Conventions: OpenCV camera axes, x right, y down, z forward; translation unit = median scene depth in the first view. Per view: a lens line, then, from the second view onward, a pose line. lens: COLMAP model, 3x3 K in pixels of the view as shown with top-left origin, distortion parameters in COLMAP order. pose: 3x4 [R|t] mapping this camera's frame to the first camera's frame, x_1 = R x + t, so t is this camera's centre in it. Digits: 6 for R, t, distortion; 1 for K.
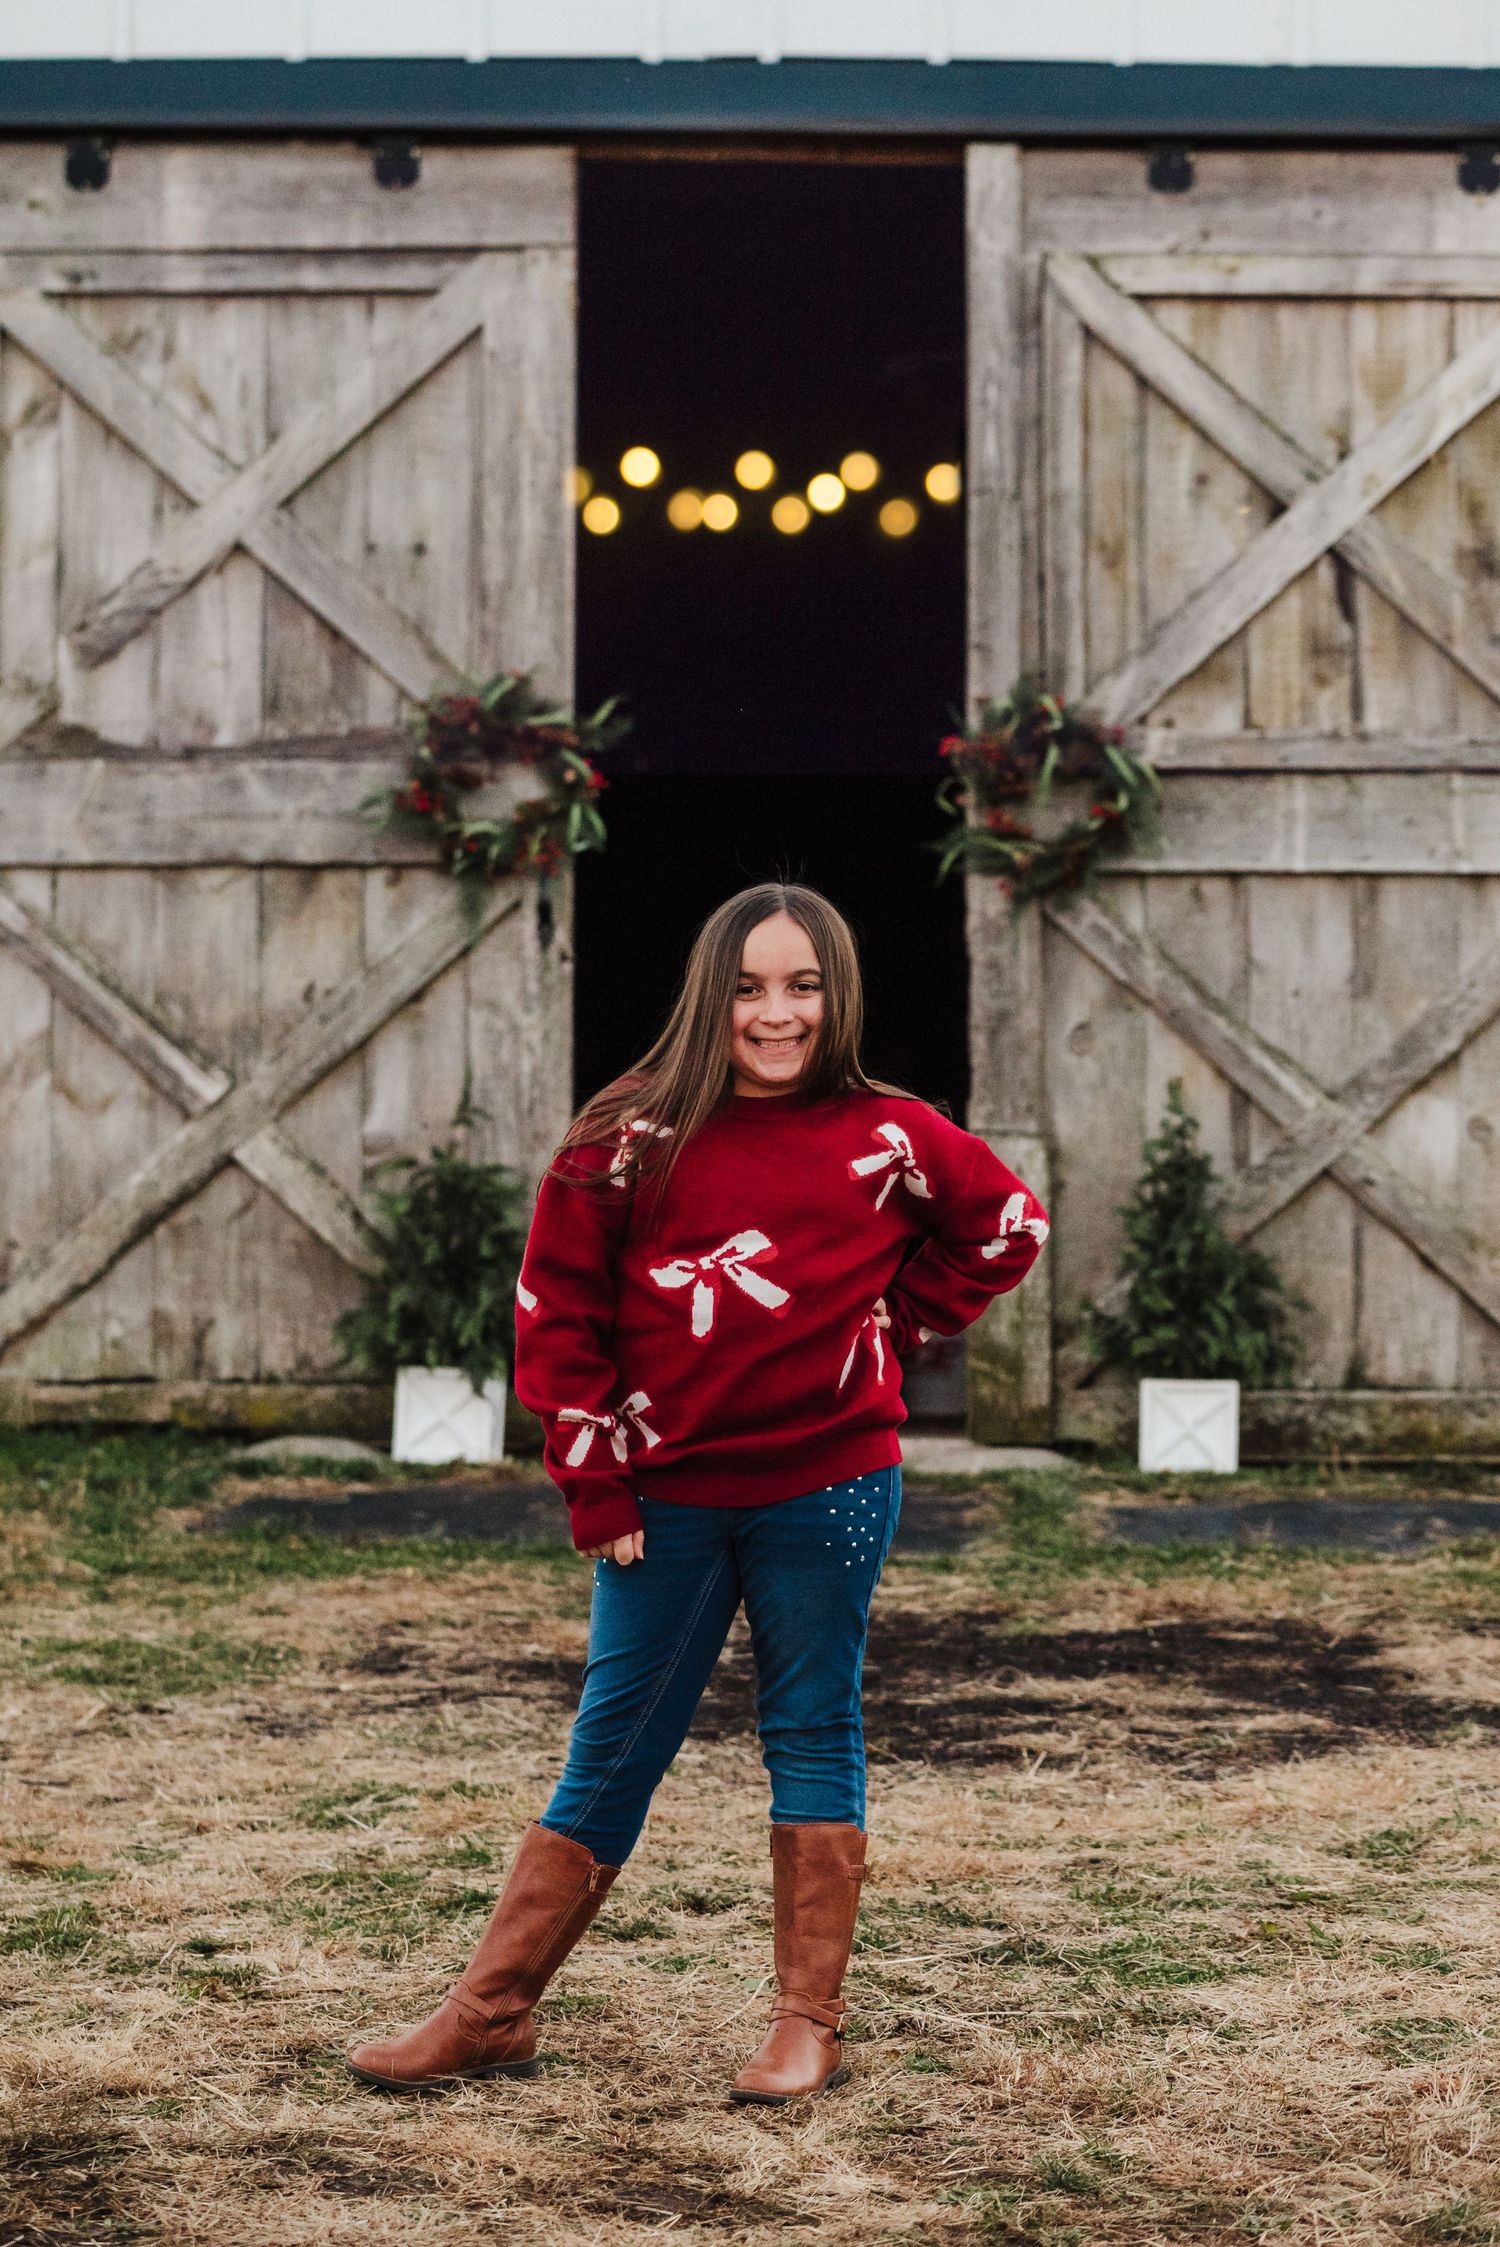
lens RADIAL K [[8509.4, 0, 750.0], [0, 8509.4, 1123.5], [0, 0, 1]] dist [-0.196294, 3.240202]
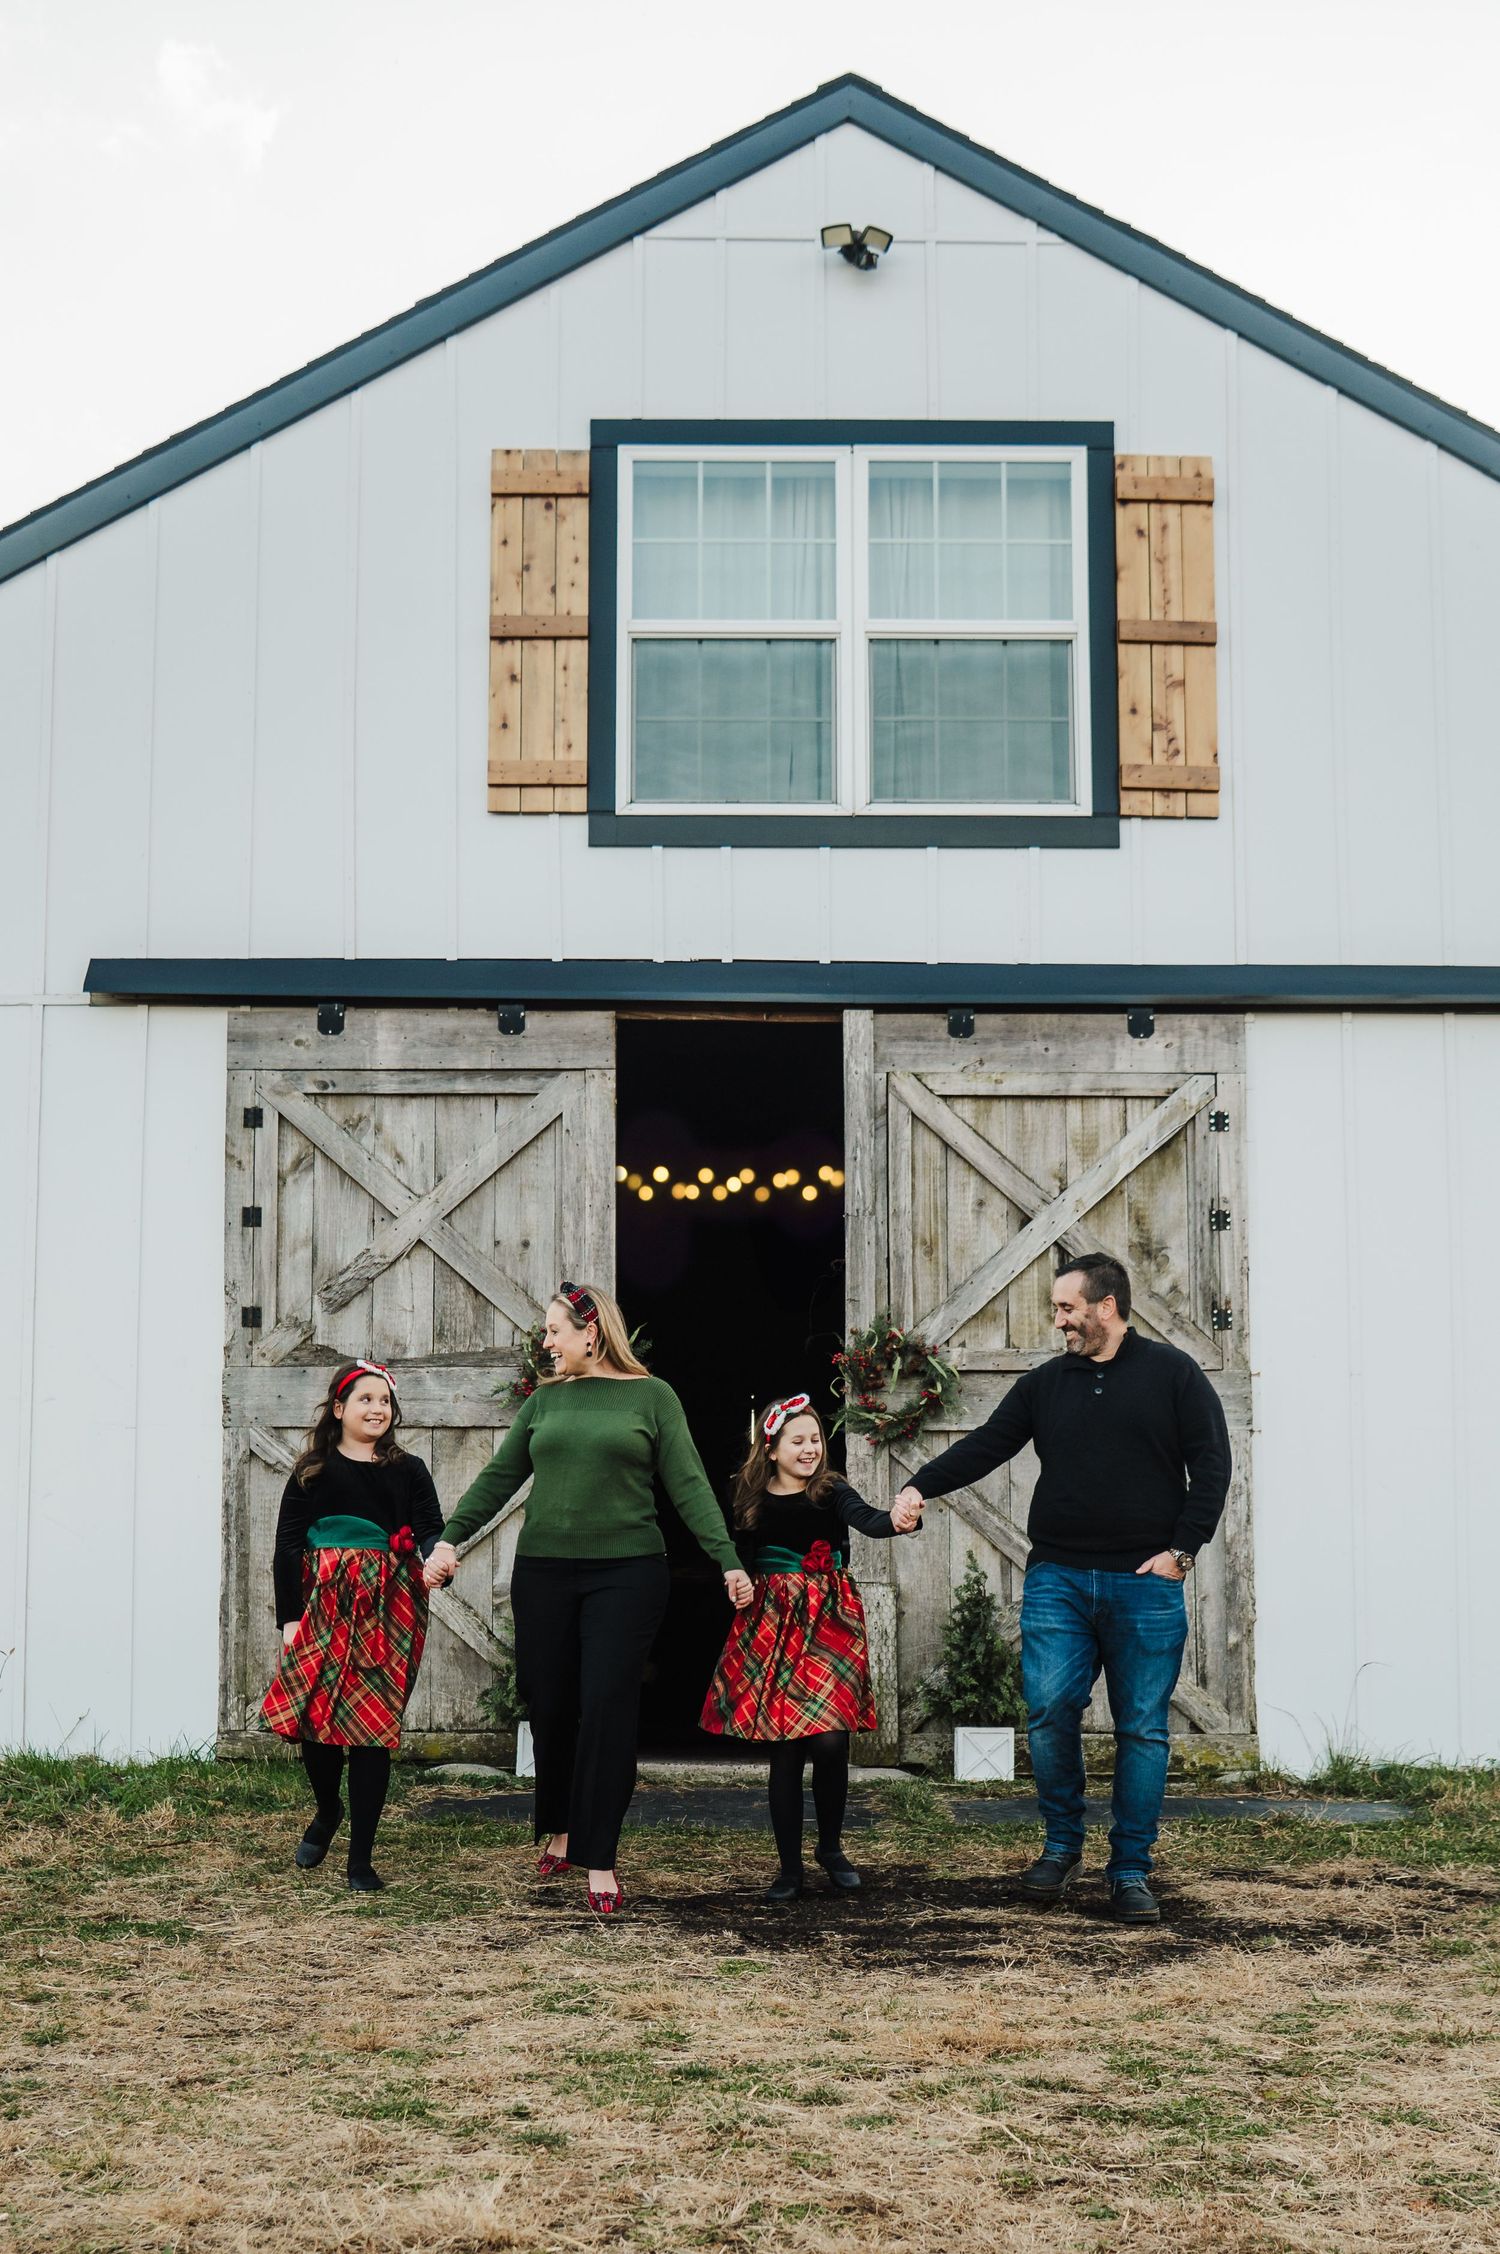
lens RADIAL K [[8535.9, 0, 750.0], [0, 8535.9, 1127.0], [0, 0, 1]] dist [-0.196294, 3.240202]
pose [[0.999968, -0.004864, -0.006280, 0.017237], [0.004610, 0.999195, -0.039843, -0.022396], [0.006469, 0.039813, 0.999186, -0.719135]]
